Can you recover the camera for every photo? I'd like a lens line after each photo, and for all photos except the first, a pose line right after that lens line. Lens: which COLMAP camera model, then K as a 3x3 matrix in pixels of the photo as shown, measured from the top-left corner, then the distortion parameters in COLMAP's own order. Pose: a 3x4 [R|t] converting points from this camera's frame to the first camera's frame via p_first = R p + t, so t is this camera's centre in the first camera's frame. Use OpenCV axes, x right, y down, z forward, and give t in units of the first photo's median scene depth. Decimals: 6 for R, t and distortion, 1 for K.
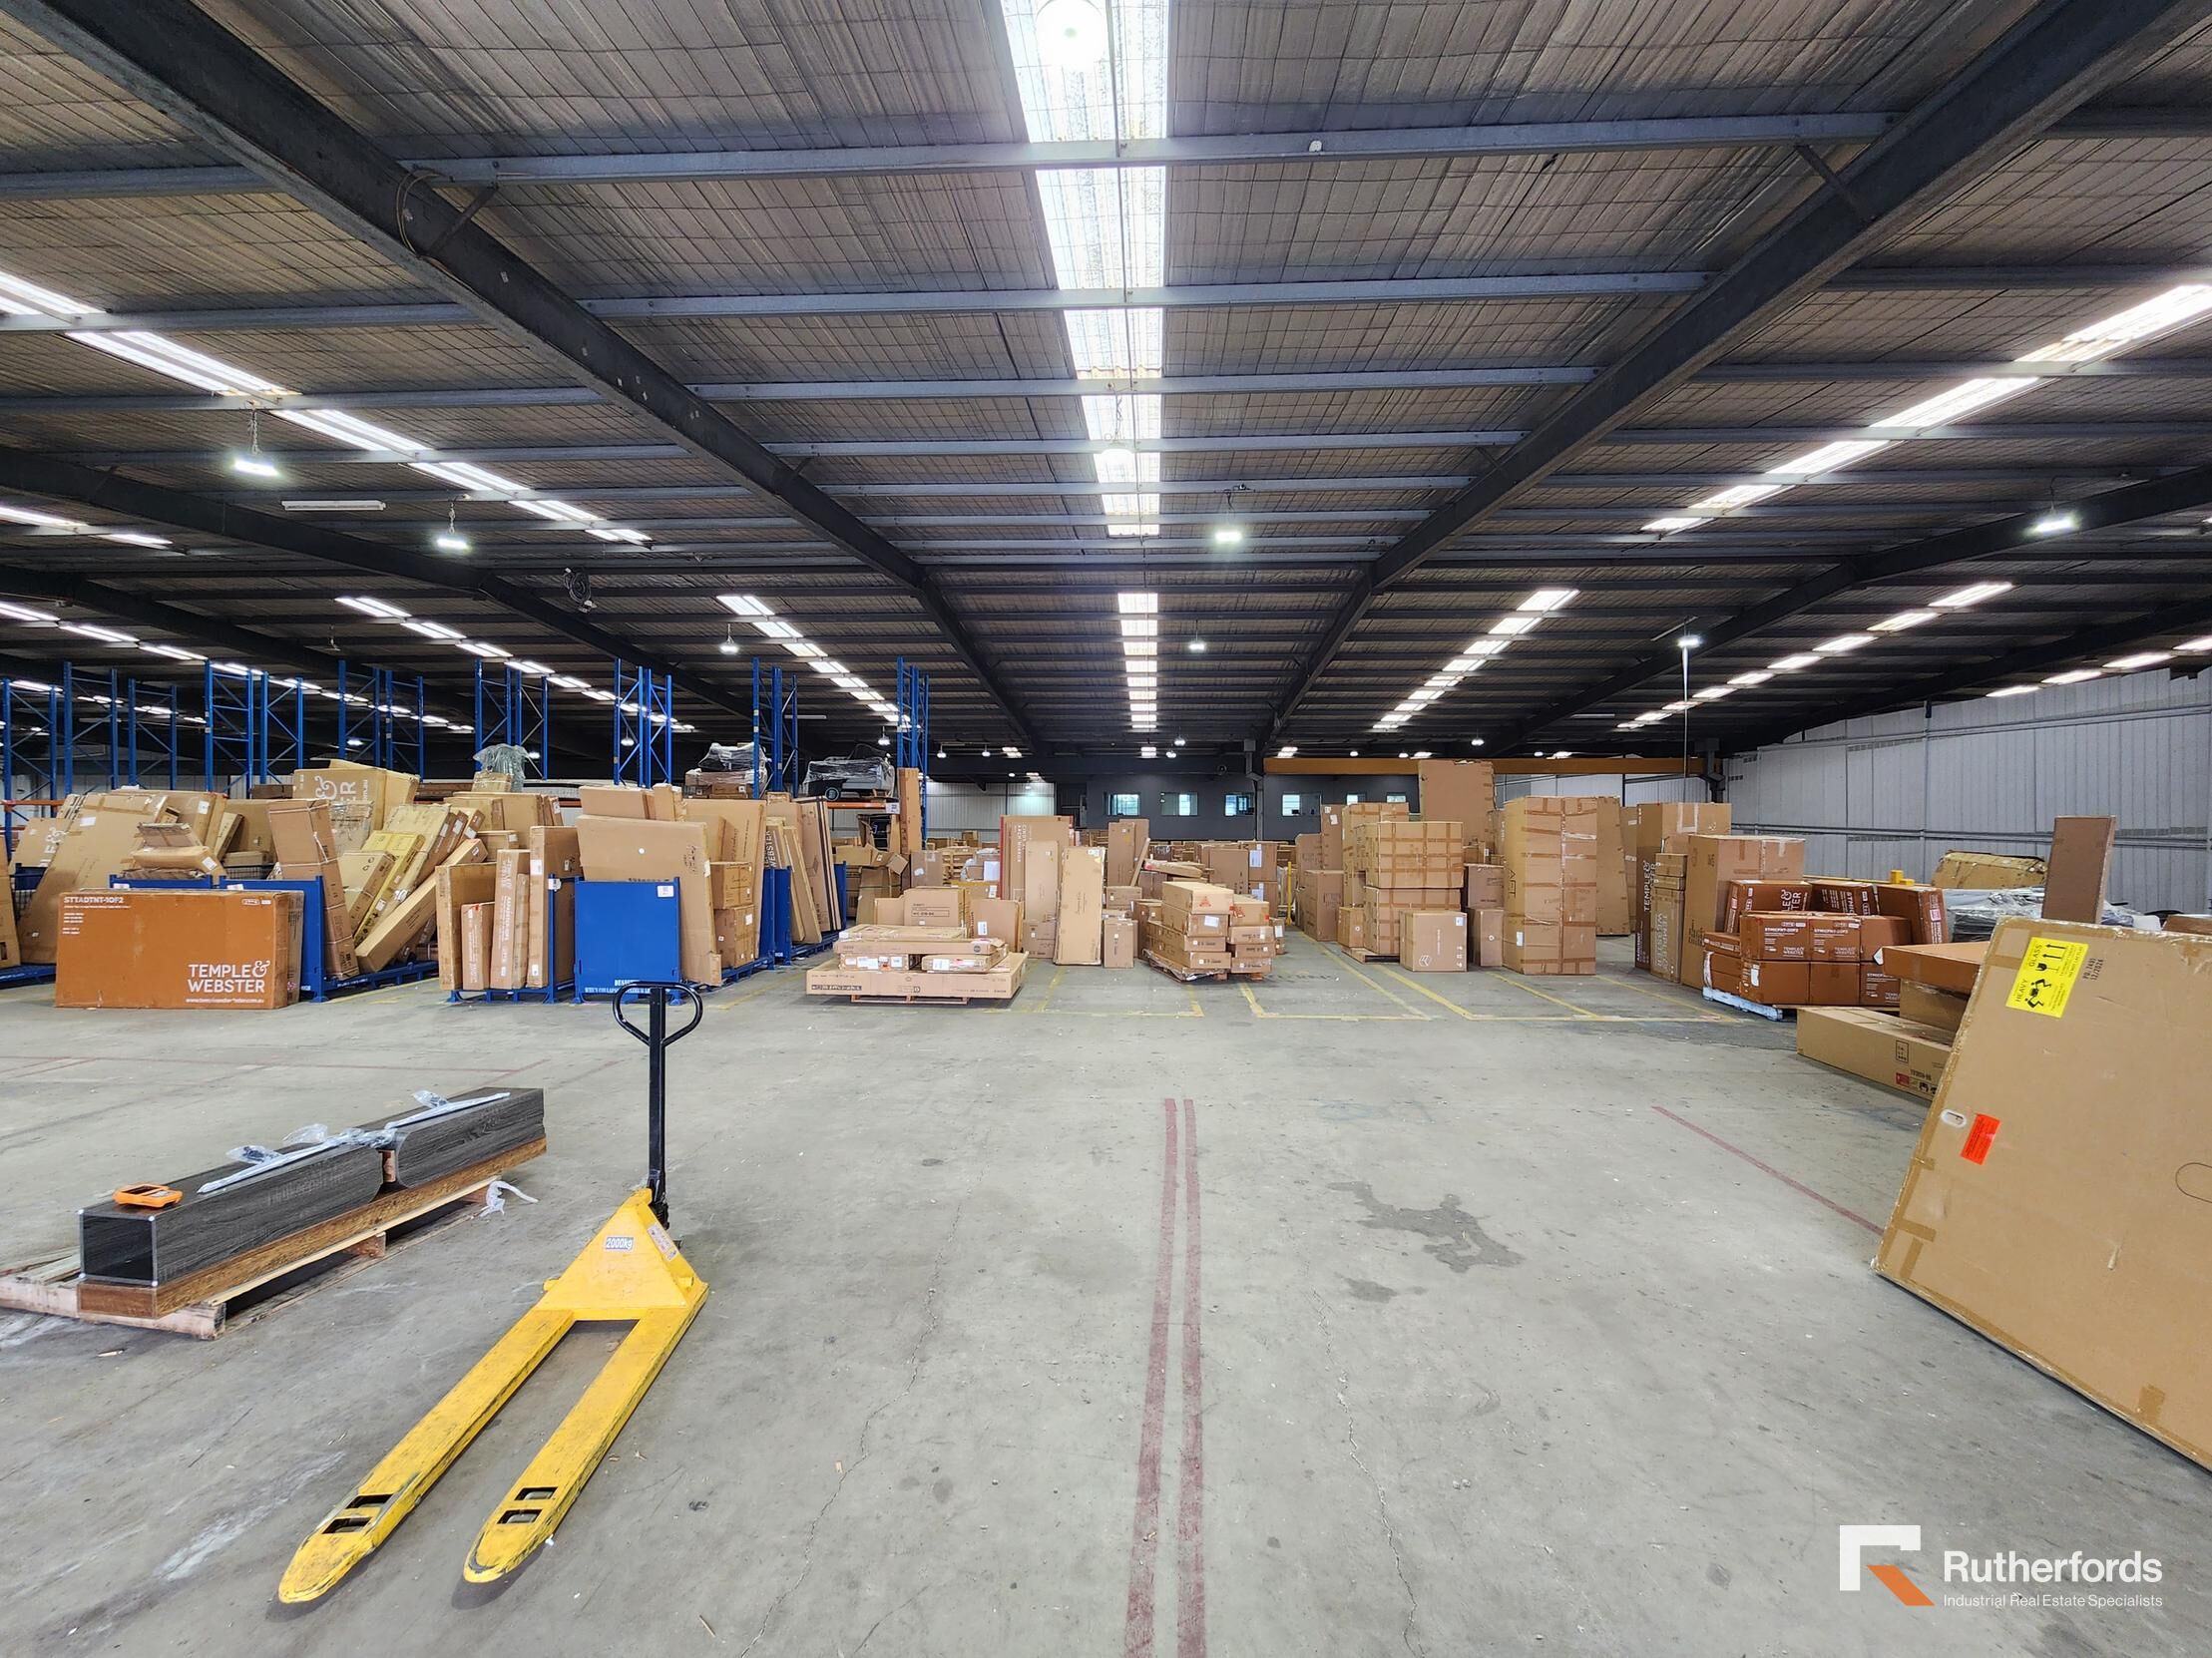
lens RADIAL K [[909.9, 0, 1113.9], [0, 909.9, 834.1], [0, 0, 1]] dist [-0.002015, -0.002480]
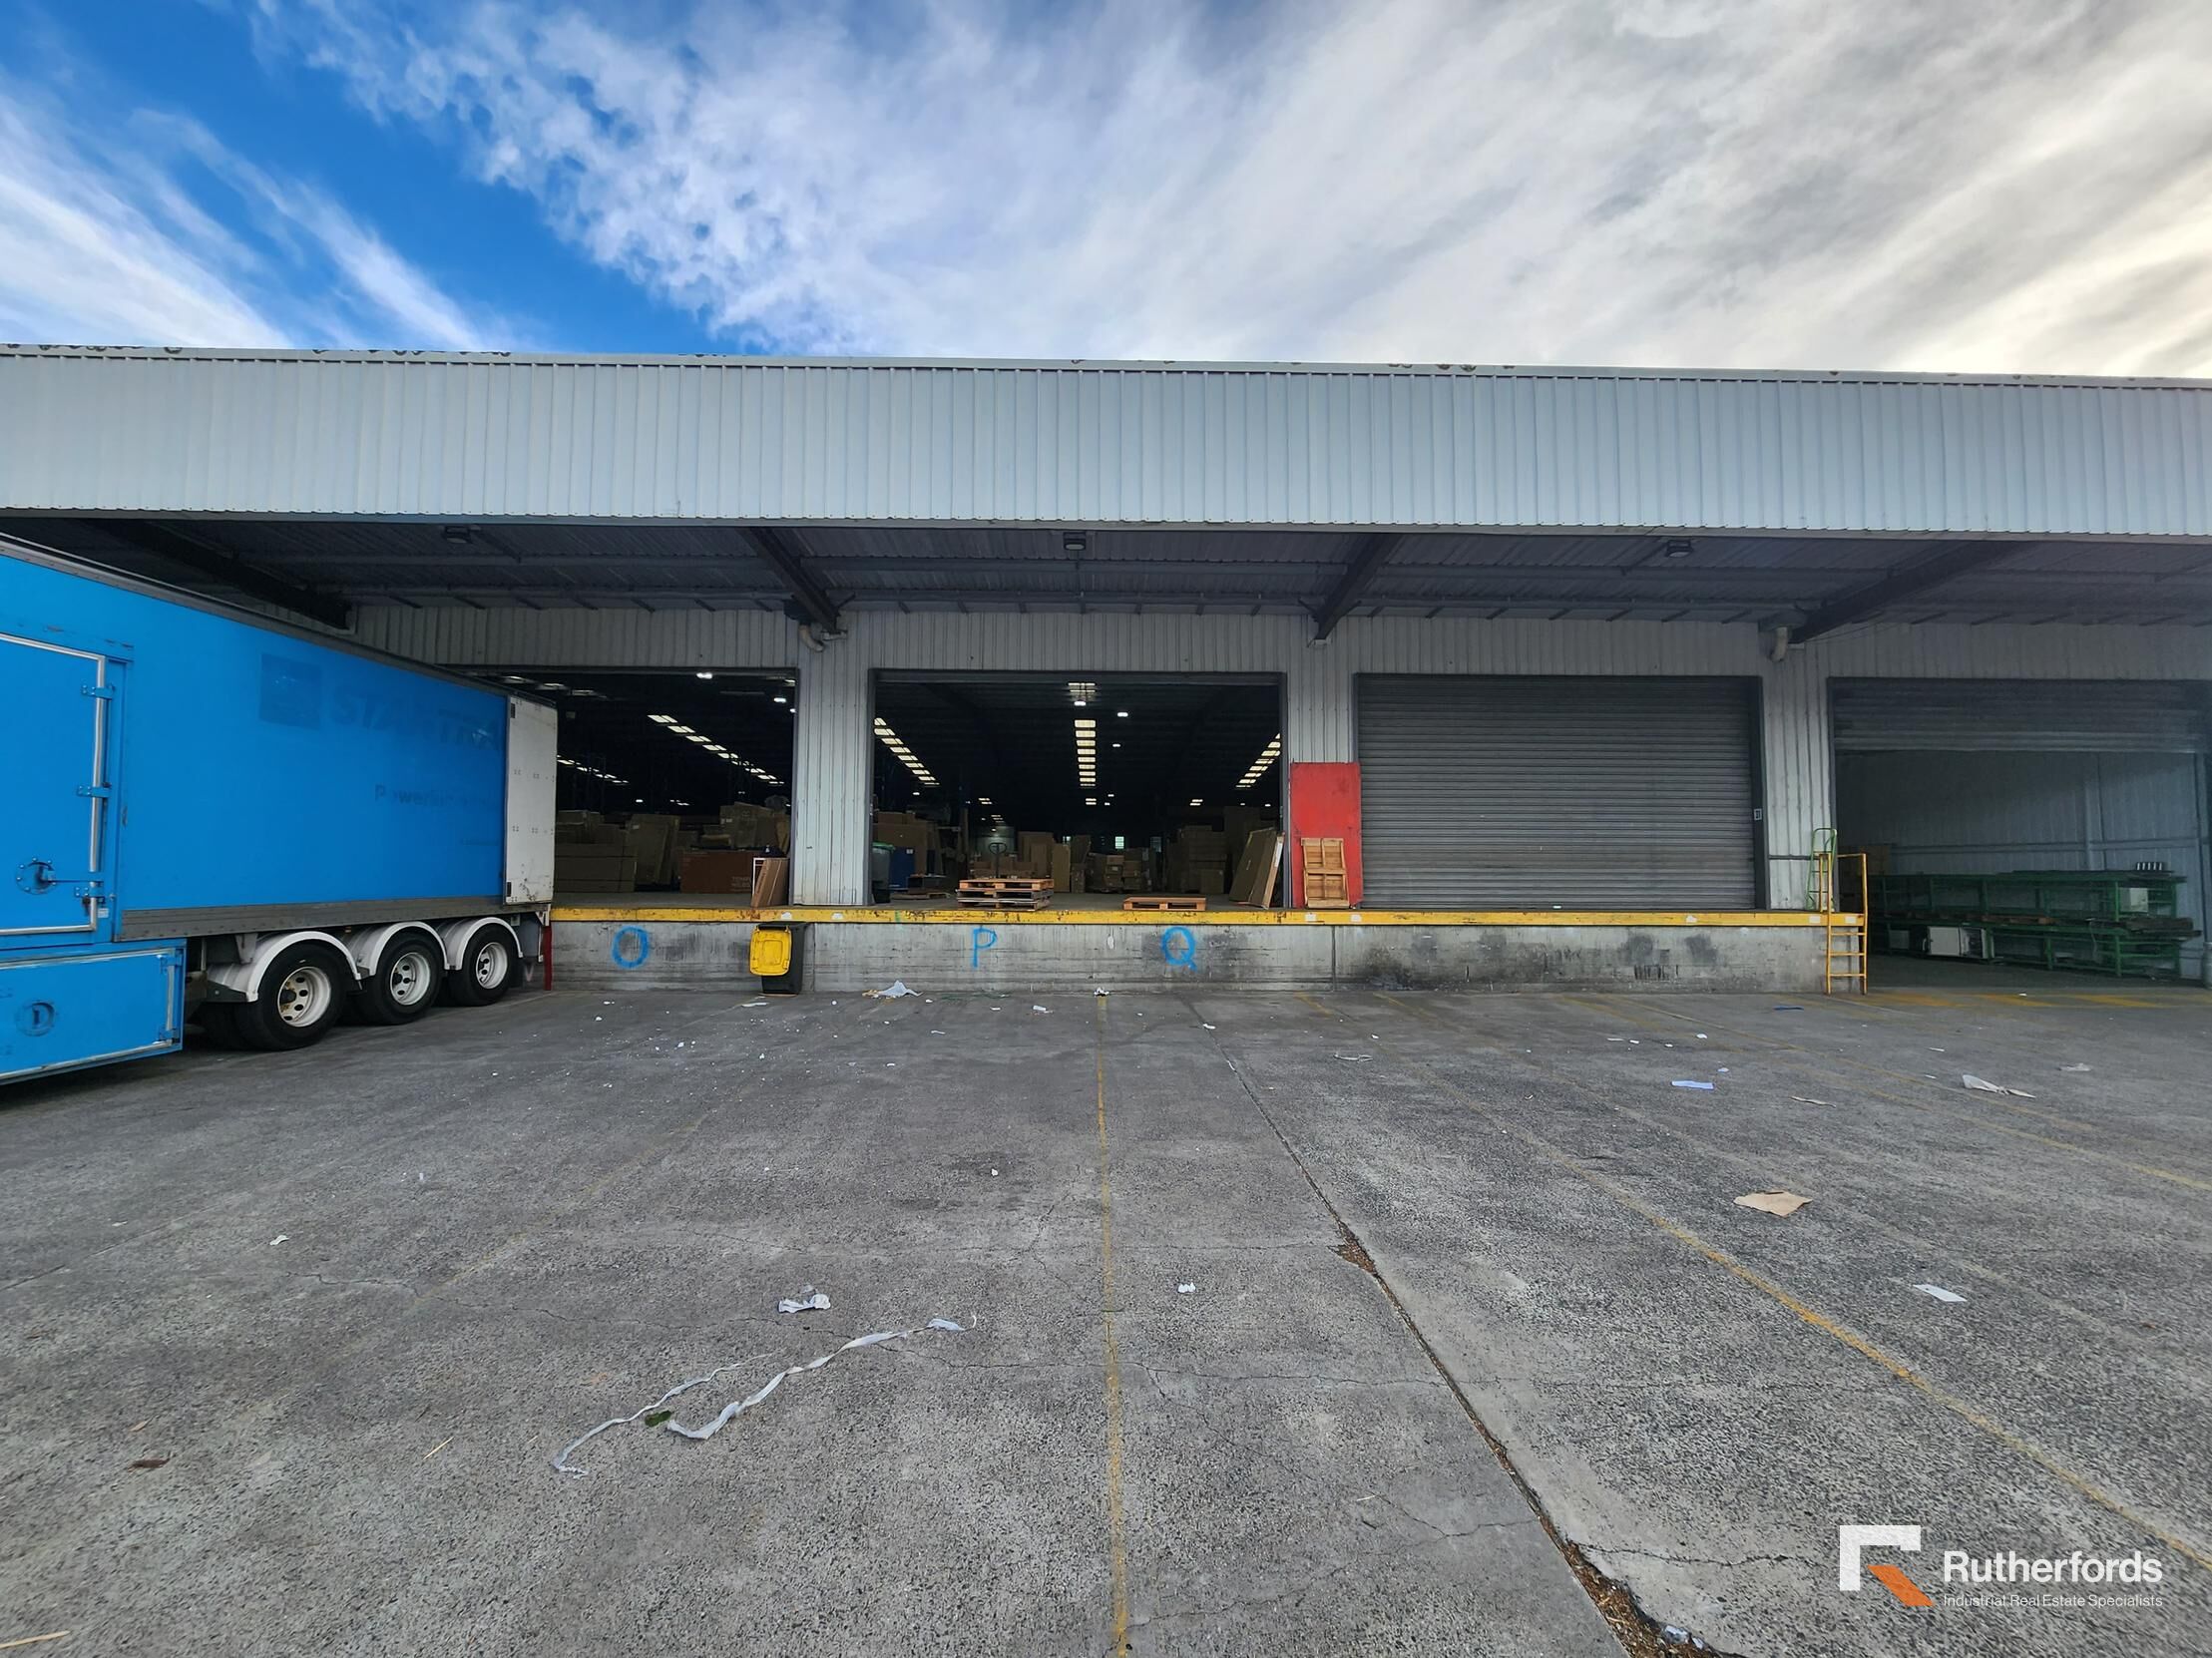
lens RADIAL K [[909.9, 0, 1113.9], [0, 909.9, 834.1], [0, 0, 1]] dist [-0.002015, -0.002480]
pose [[0.998000, 0.002523, 0.063169, -0.033511], [0.000902, 0.998533, -0.054137, 0.082800], [-0.063213, 0.054085, 0.996533, -0.908147]]
